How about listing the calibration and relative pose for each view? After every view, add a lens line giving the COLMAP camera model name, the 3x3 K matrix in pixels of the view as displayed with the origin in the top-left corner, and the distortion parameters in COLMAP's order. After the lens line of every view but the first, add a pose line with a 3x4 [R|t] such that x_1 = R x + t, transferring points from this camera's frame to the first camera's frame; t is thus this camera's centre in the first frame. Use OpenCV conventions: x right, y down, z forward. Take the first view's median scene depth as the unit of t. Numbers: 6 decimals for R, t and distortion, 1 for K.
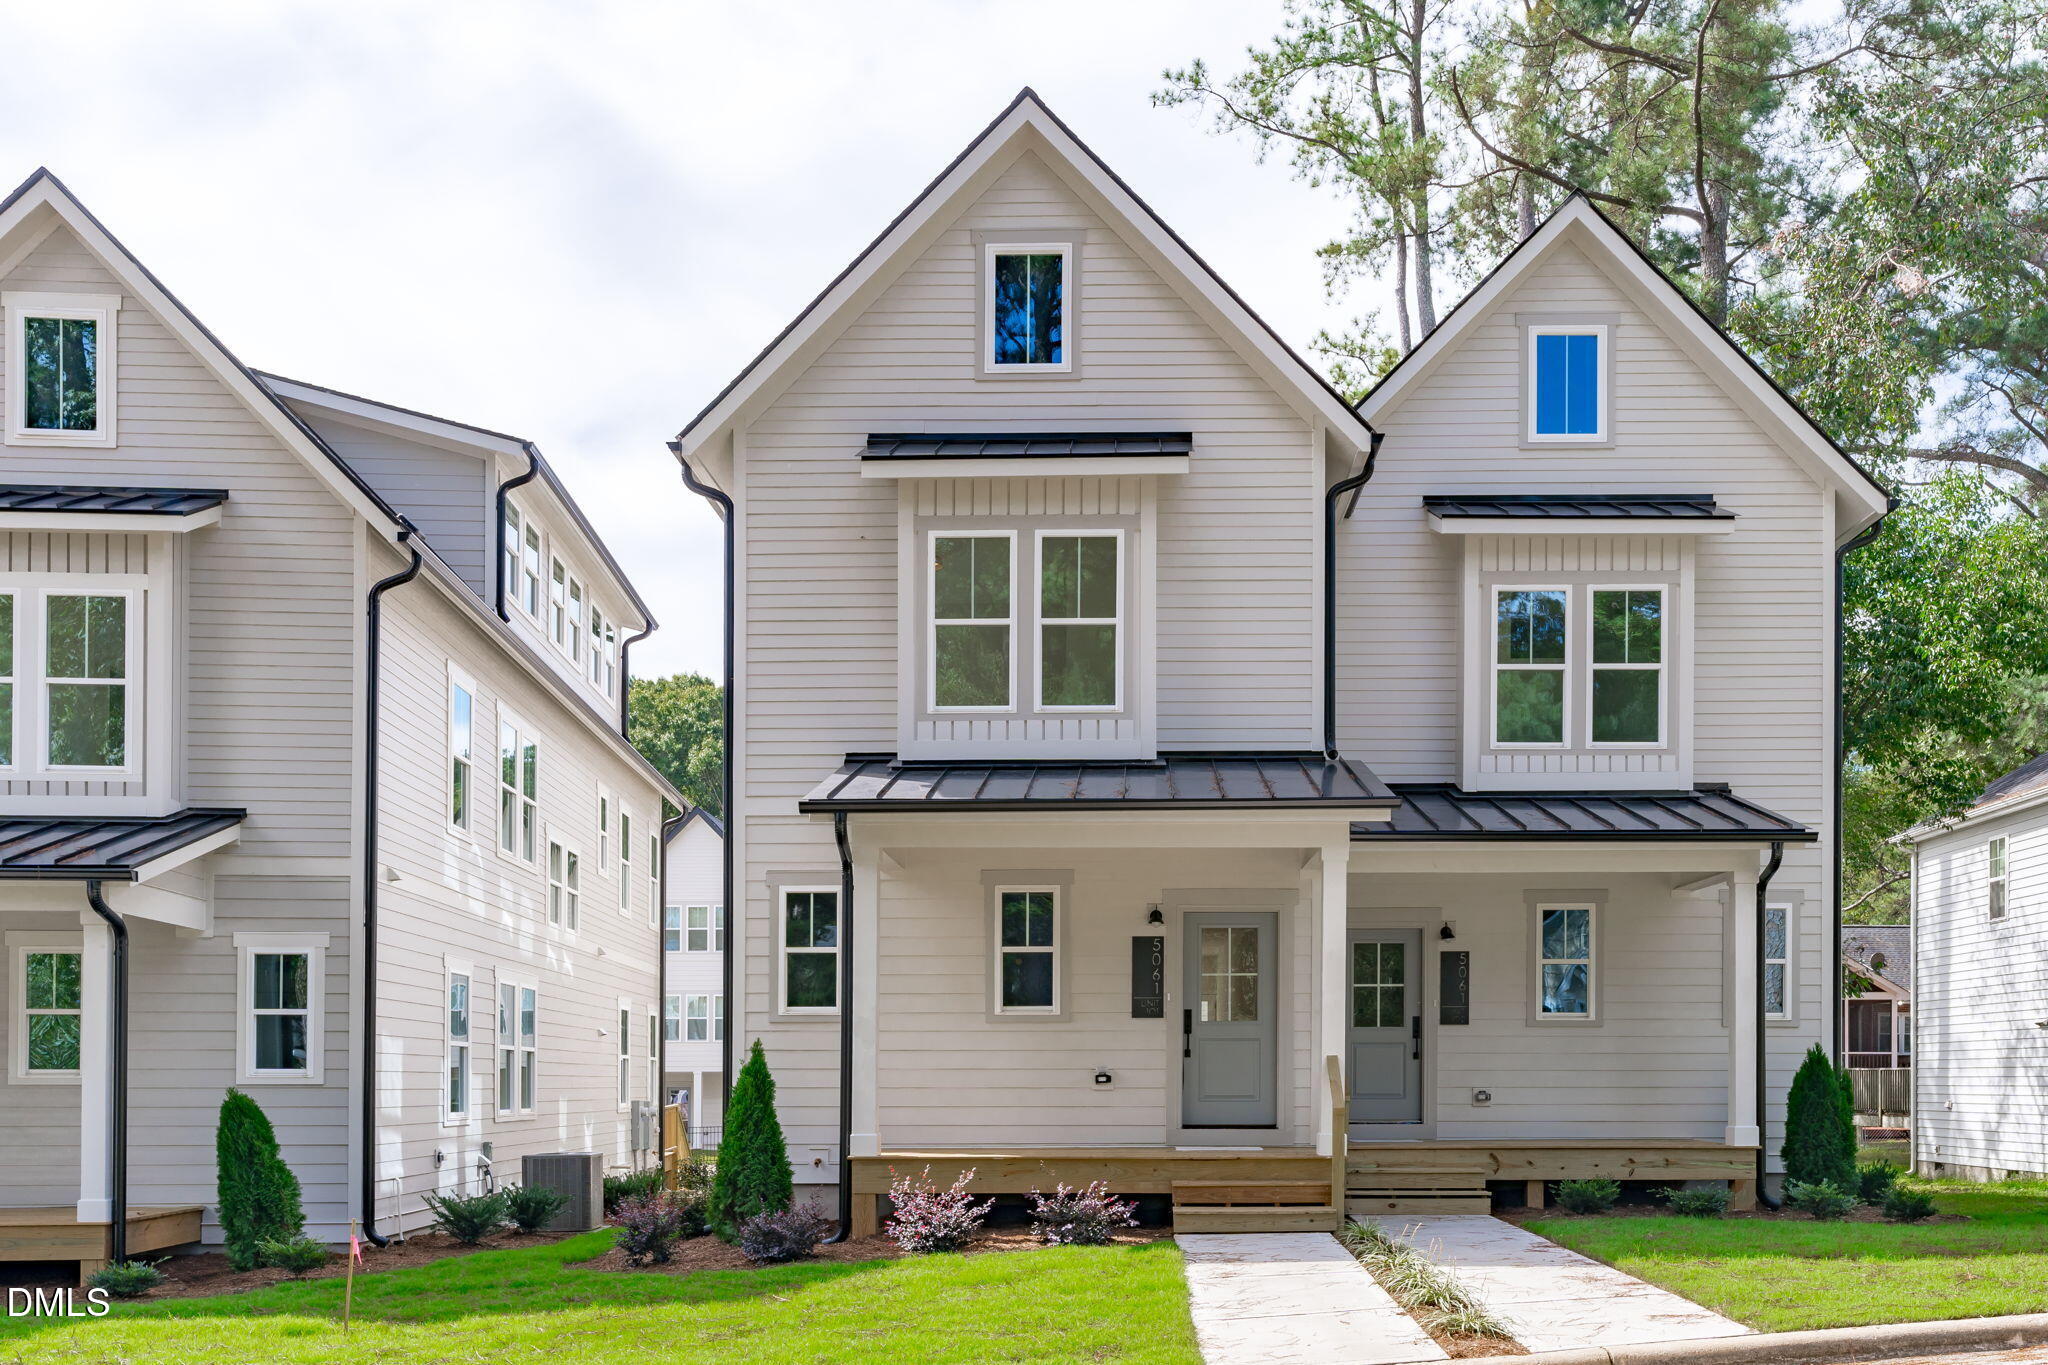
lens RADIAL K [[3213.8, 0, 1024.3], [0, 3213.8, 682.5], [0, 0, 1]] dist [0.003519, 0.000000]
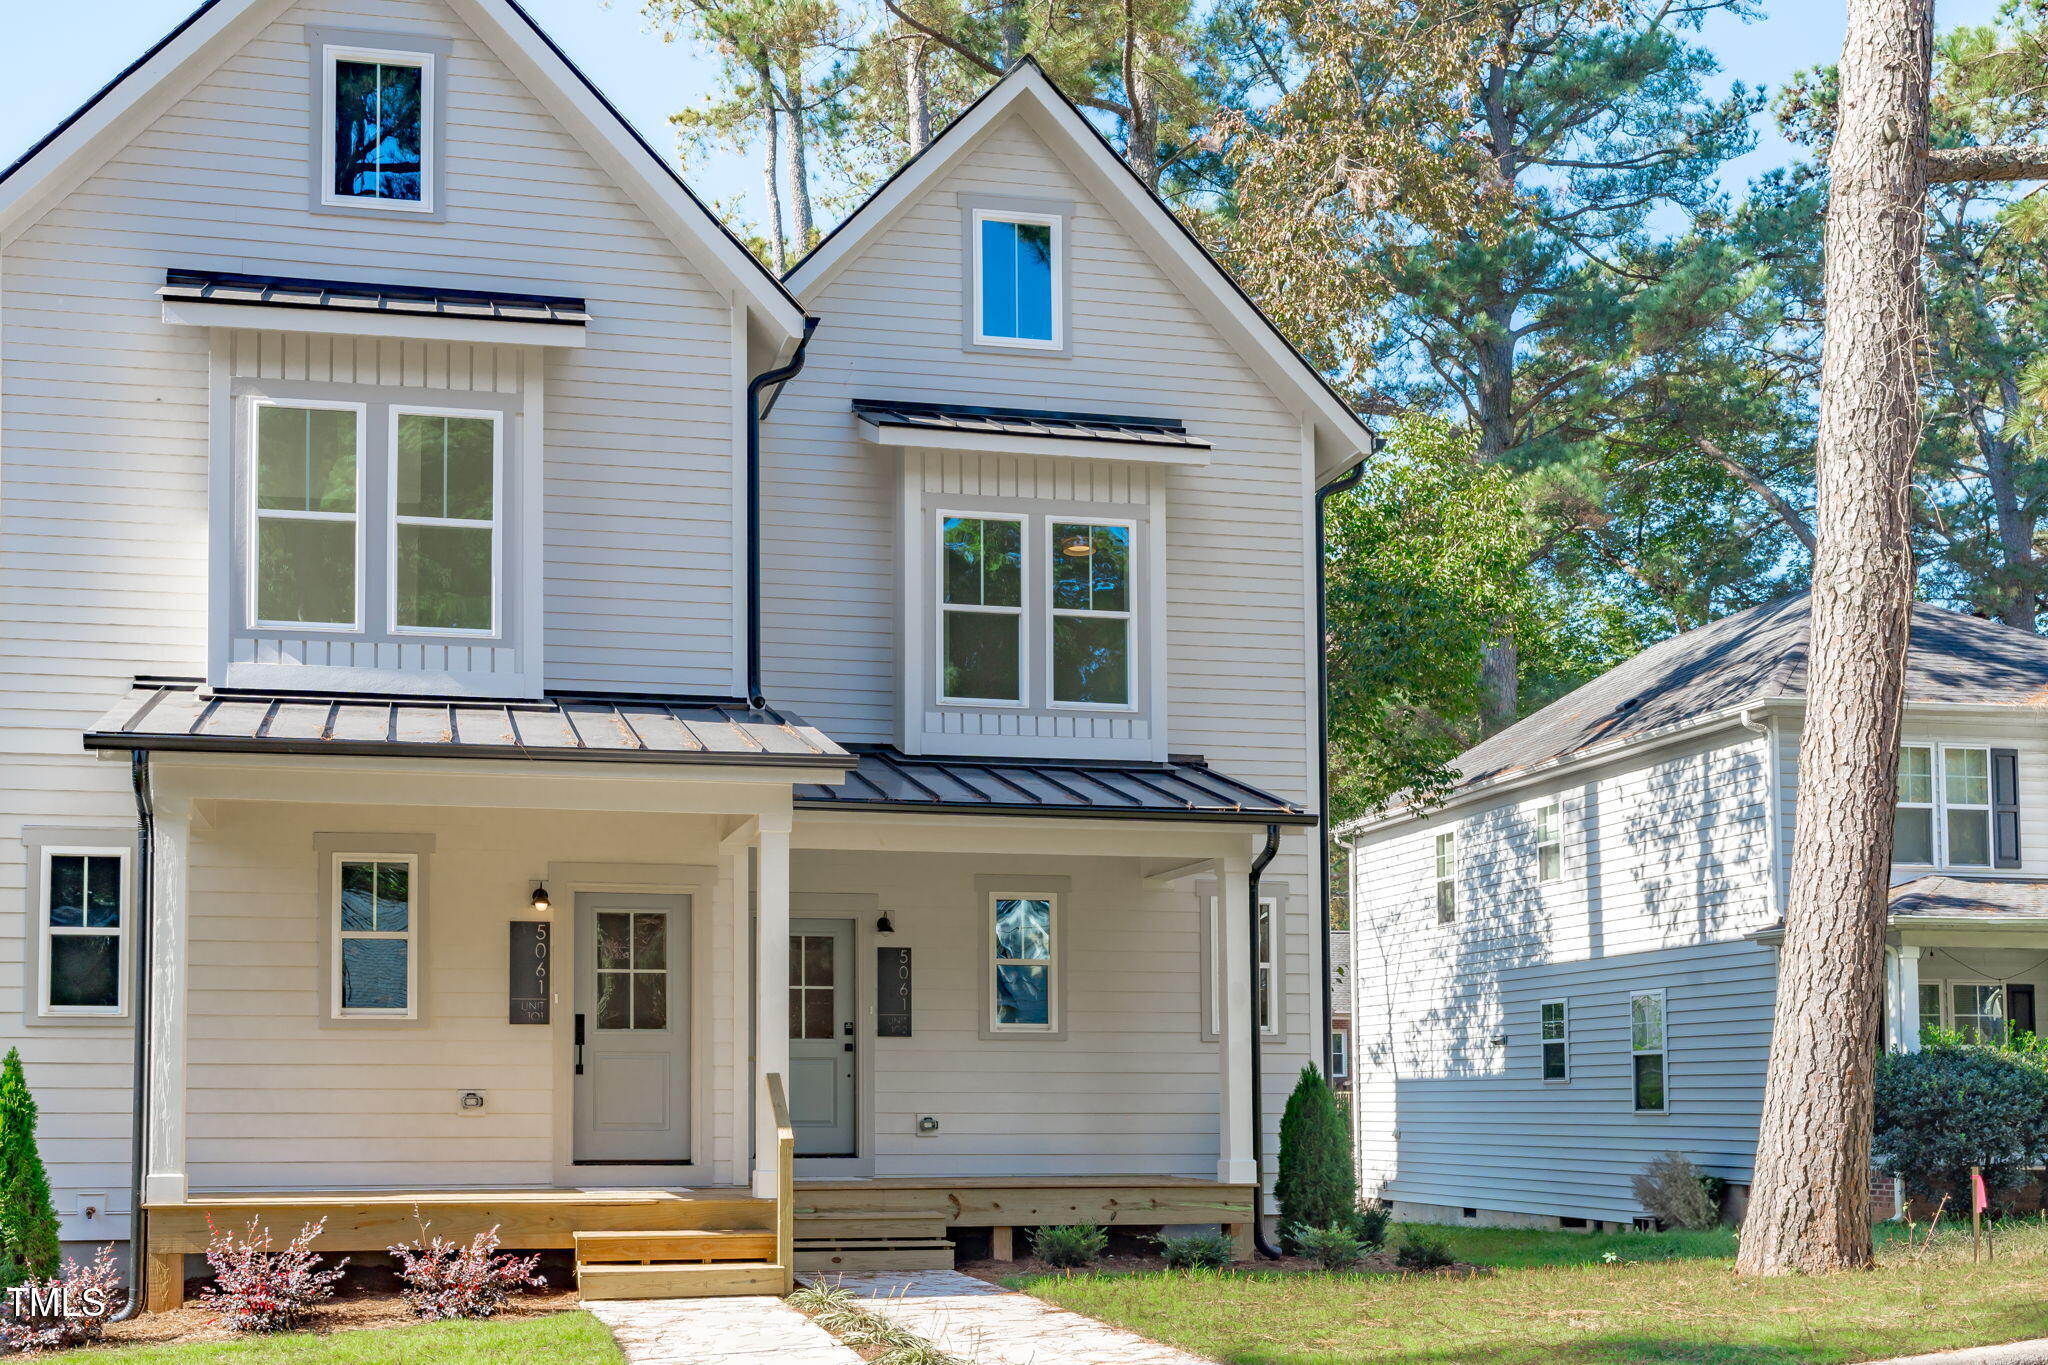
lens RADIAL K [[3213.8, 0, 1024.5], [0, 3213.8, 687.7], [0, 0, 1]] dist [0.003519, 0.000000]
pose [[0.951436, 0.041872, 0.304986, -0.087995], [-0.041441, 0.999110, -0.007890, 0.022264], [-0.305045, -0.005132, 0.952324, 0.205410]]
